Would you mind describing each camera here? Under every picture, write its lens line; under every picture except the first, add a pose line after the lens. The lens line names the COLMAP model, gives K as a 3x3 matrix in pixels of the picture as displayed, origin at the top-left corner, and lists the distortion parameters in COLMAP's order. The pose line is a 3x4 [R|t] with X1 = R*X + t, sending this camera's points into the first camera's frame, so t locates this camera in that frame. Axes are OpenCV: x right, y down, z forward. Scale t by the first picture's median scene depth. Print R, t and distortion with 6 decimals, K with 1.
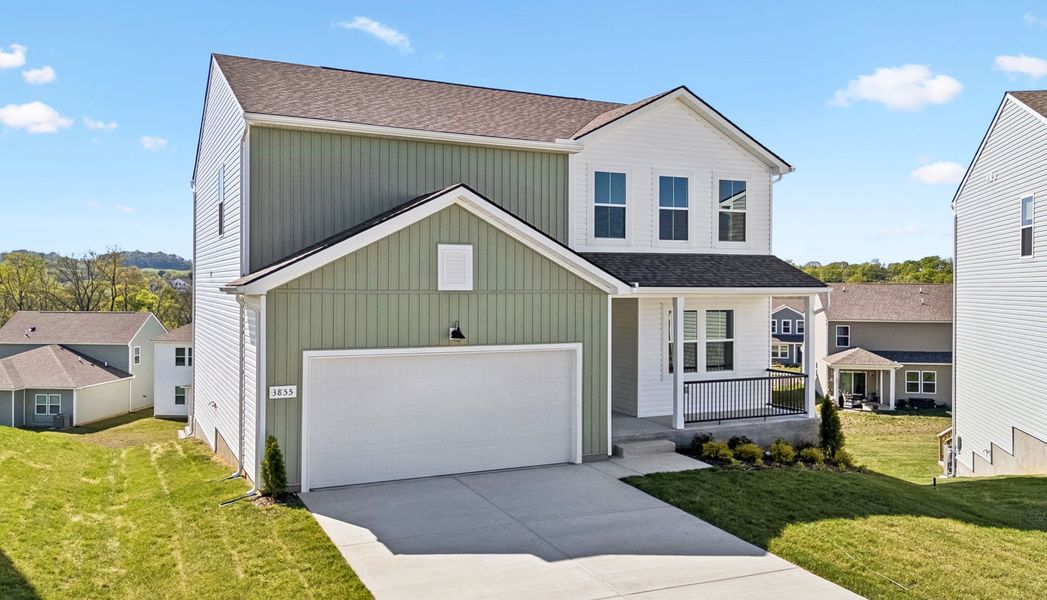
lens RADIAL K [[829.7, 0, 516.1], [0, 829.7, 295.3], [0, 0, 1]] dist [-0.005168, -0.003706]
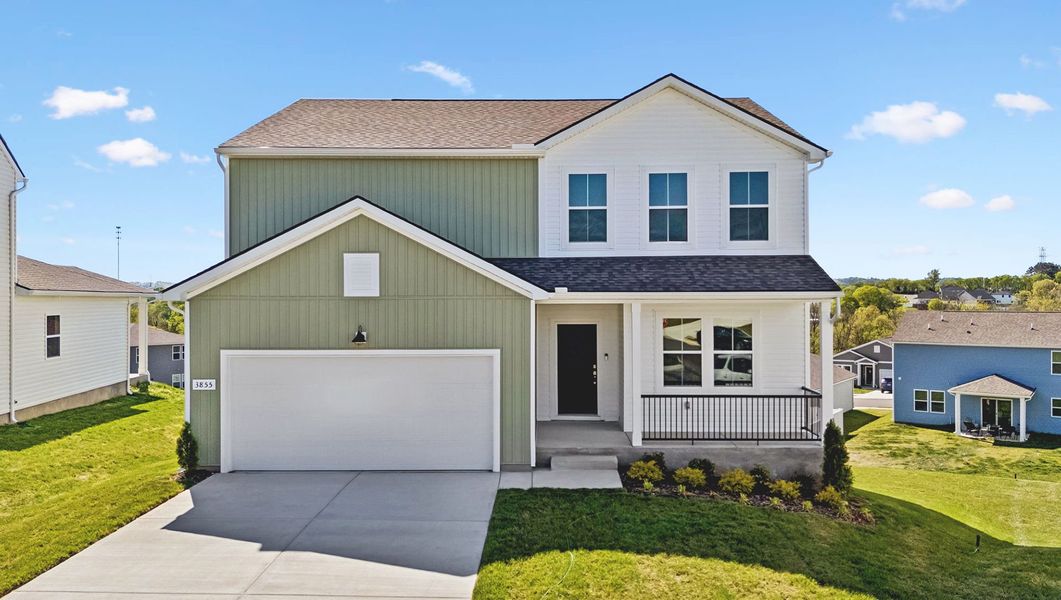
lens RADIAL K [[814.2, 0, 536.7], [0, 814.2, 295.4], [0, 0, 1]] dist [0.008417, -0.001412]
pose [[0.899450, -0.007104, -0.436966, 0.474936], [0.000648, 0.999888, -0.014921, 0.006723], [0.437023, 0.013137, 0.899354, 0.129026]]
